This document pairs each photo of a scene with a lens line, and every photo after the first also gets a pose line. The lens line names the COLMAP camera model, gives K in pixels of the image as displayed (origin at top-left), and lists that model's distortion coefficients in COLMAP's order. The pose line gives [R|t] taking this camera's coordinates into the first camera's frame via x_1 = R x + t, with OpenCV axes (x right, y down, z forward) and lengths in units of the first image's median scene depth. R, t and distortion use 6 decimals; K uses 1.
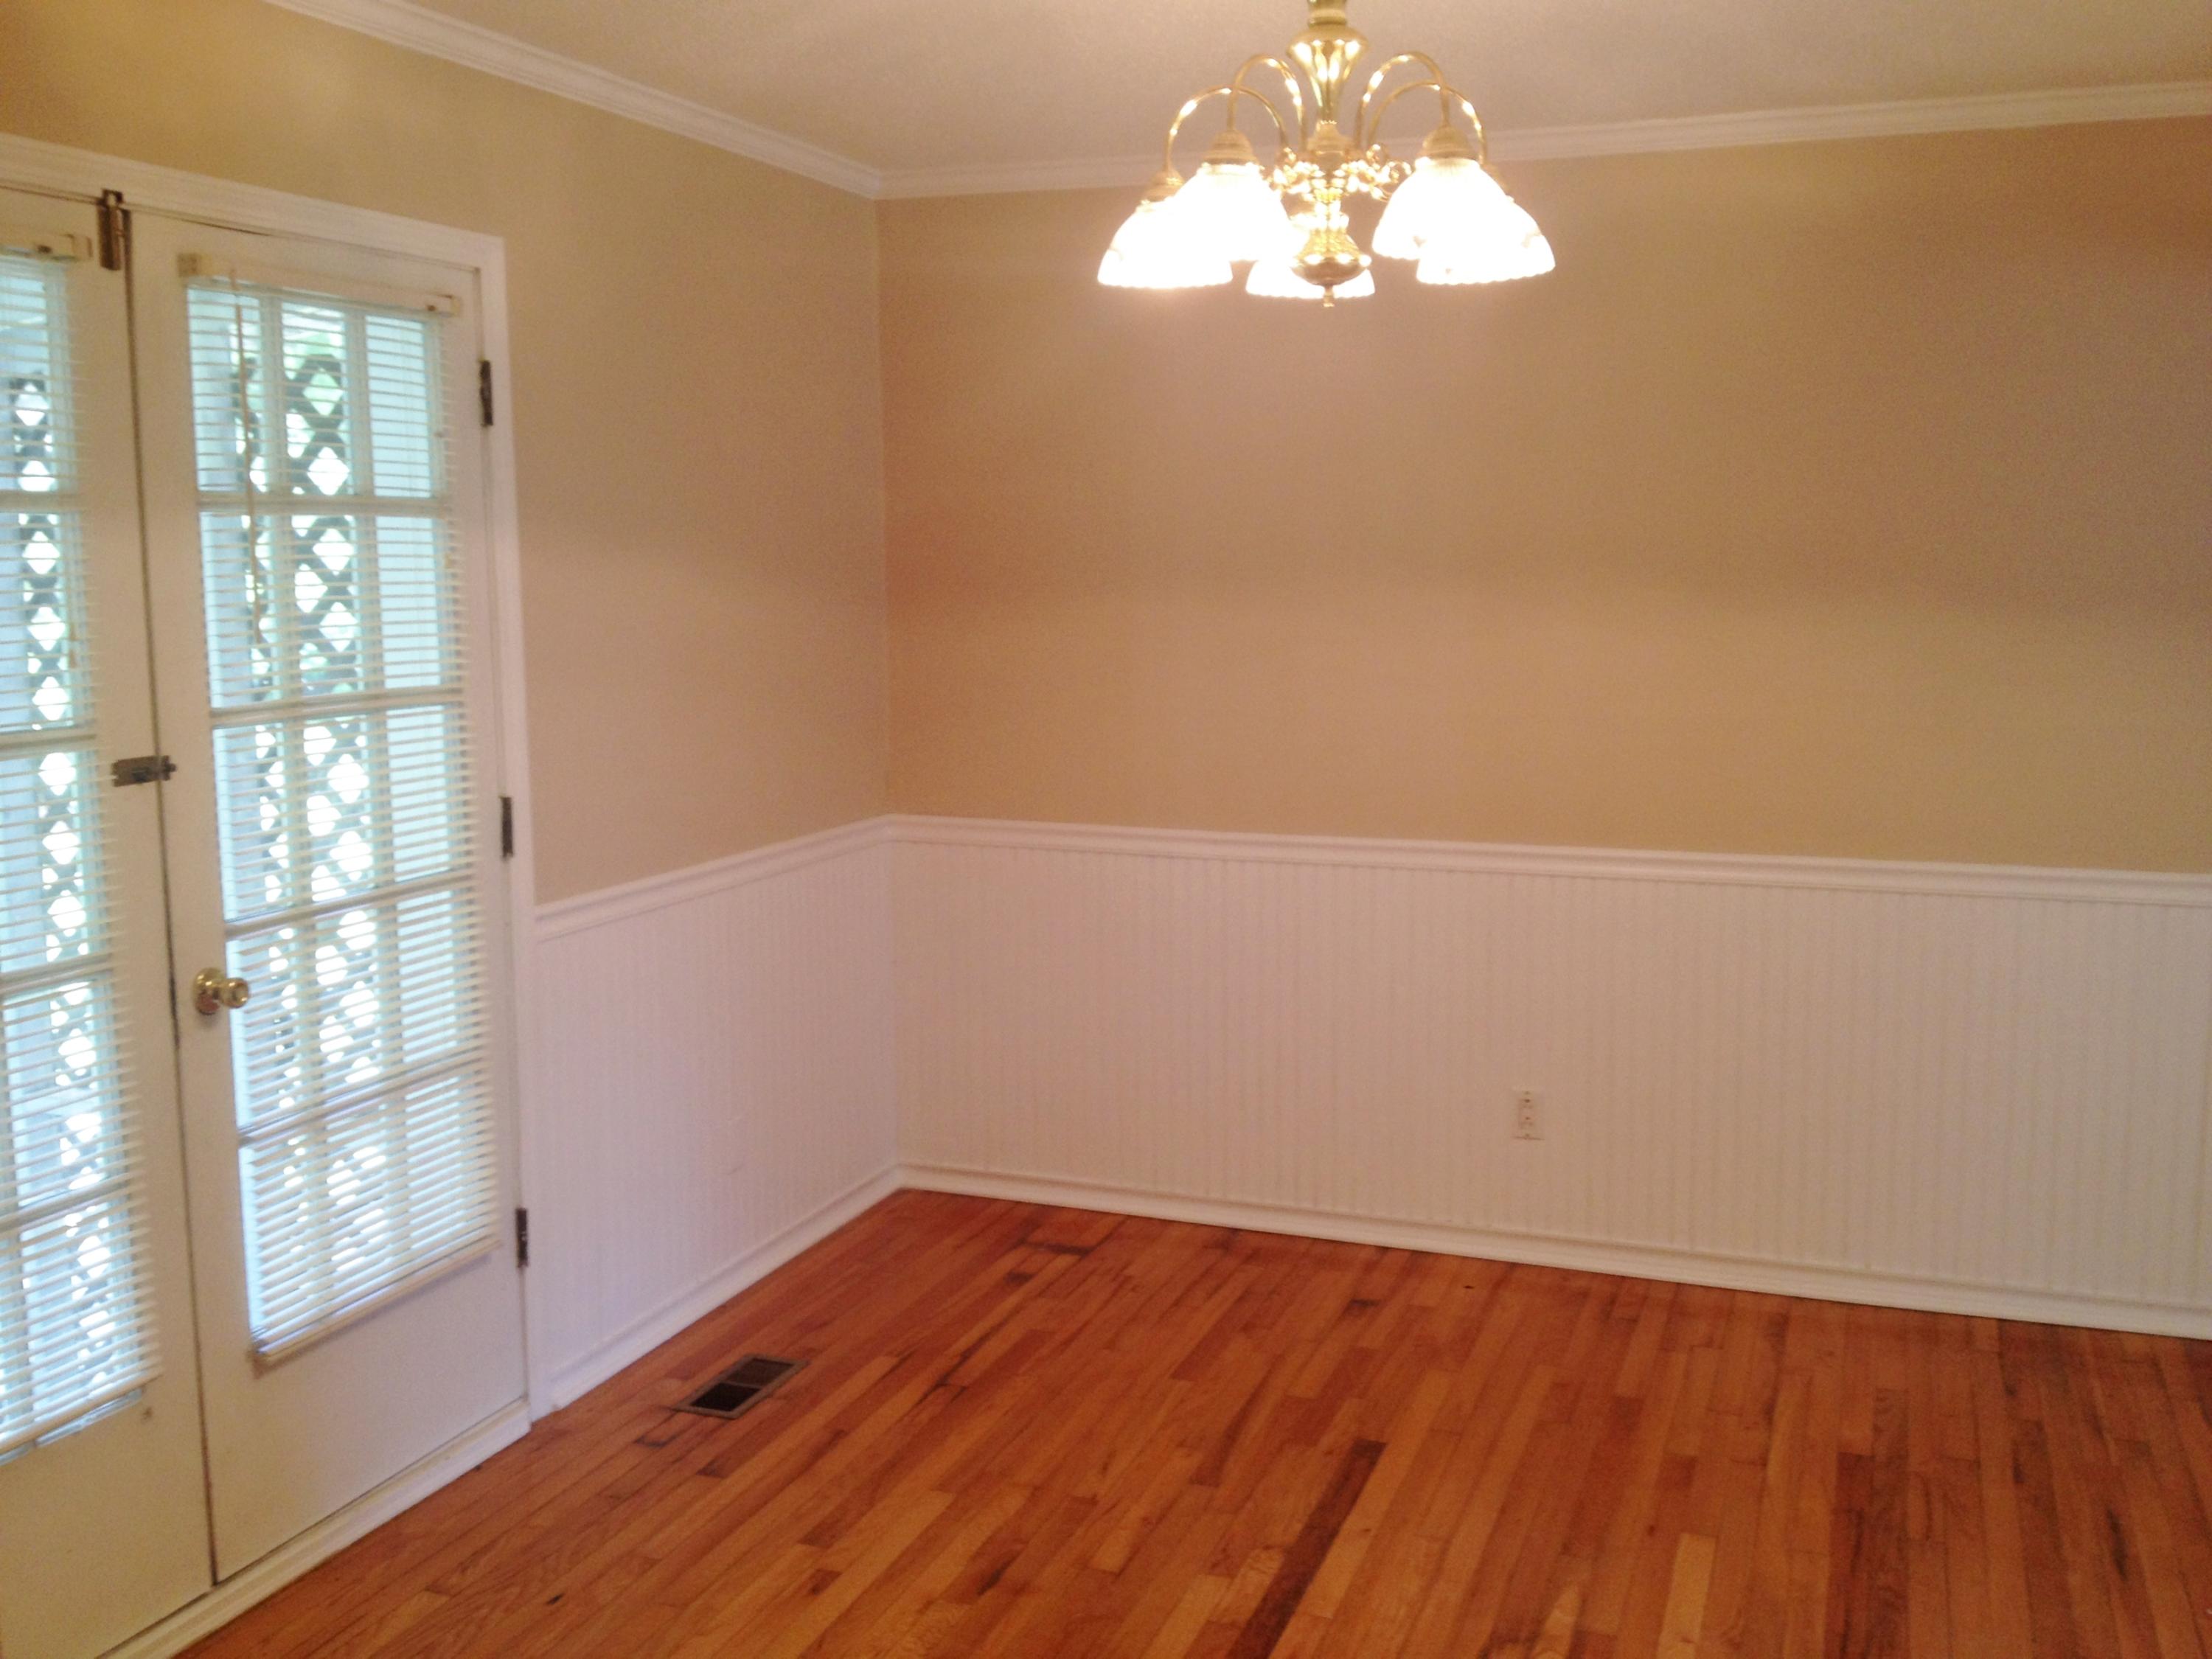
lens RADIAL K [[2209.3, 0, 1108.7], [0, 2209.3, 839.9], [0, 0, 1]] dist [0.181374, -0.312971]
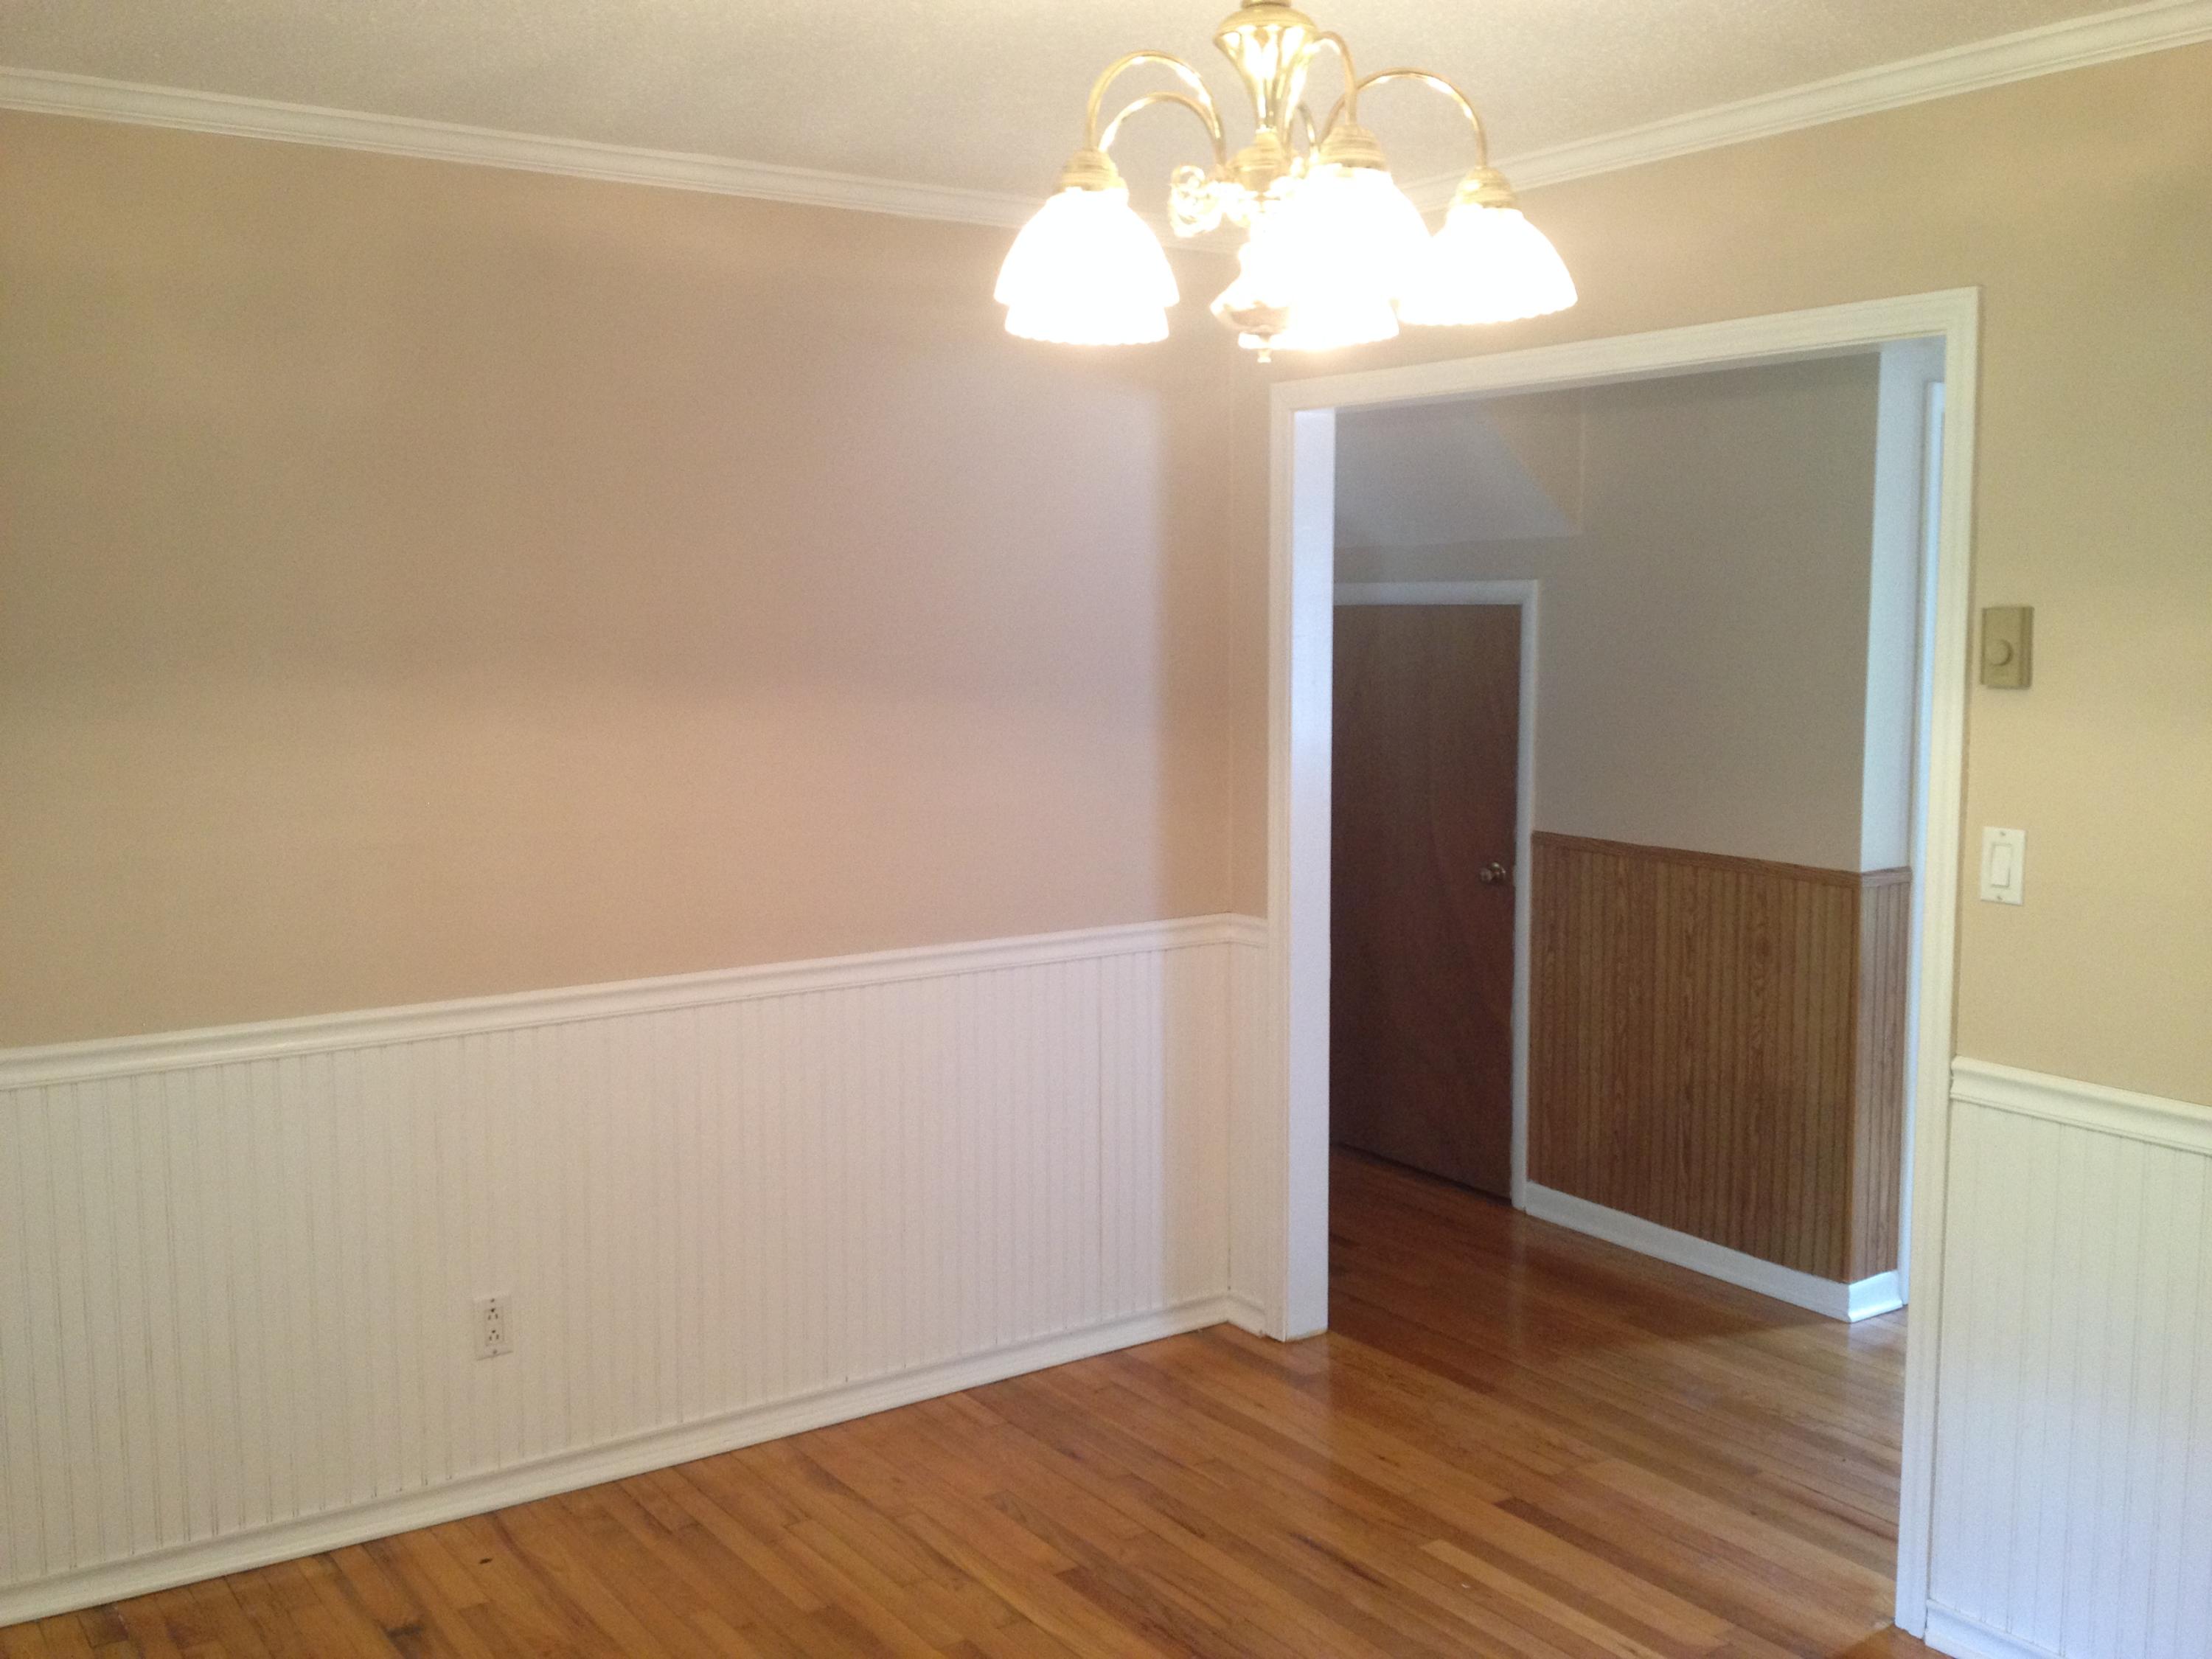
lens RADIAL K [[2178.6, 0, 1107.1], [0, 2178.6, 832.4], [0, 0, 1]] dist [0.094393, -0.203019]
pose [[0.579332, -0.097648, 0.809222, -0.375411], [0.115618, 0.992604, 0.037004, -0.071653], [-0.806850, 0.072123, 0.586337, 0.398378]]
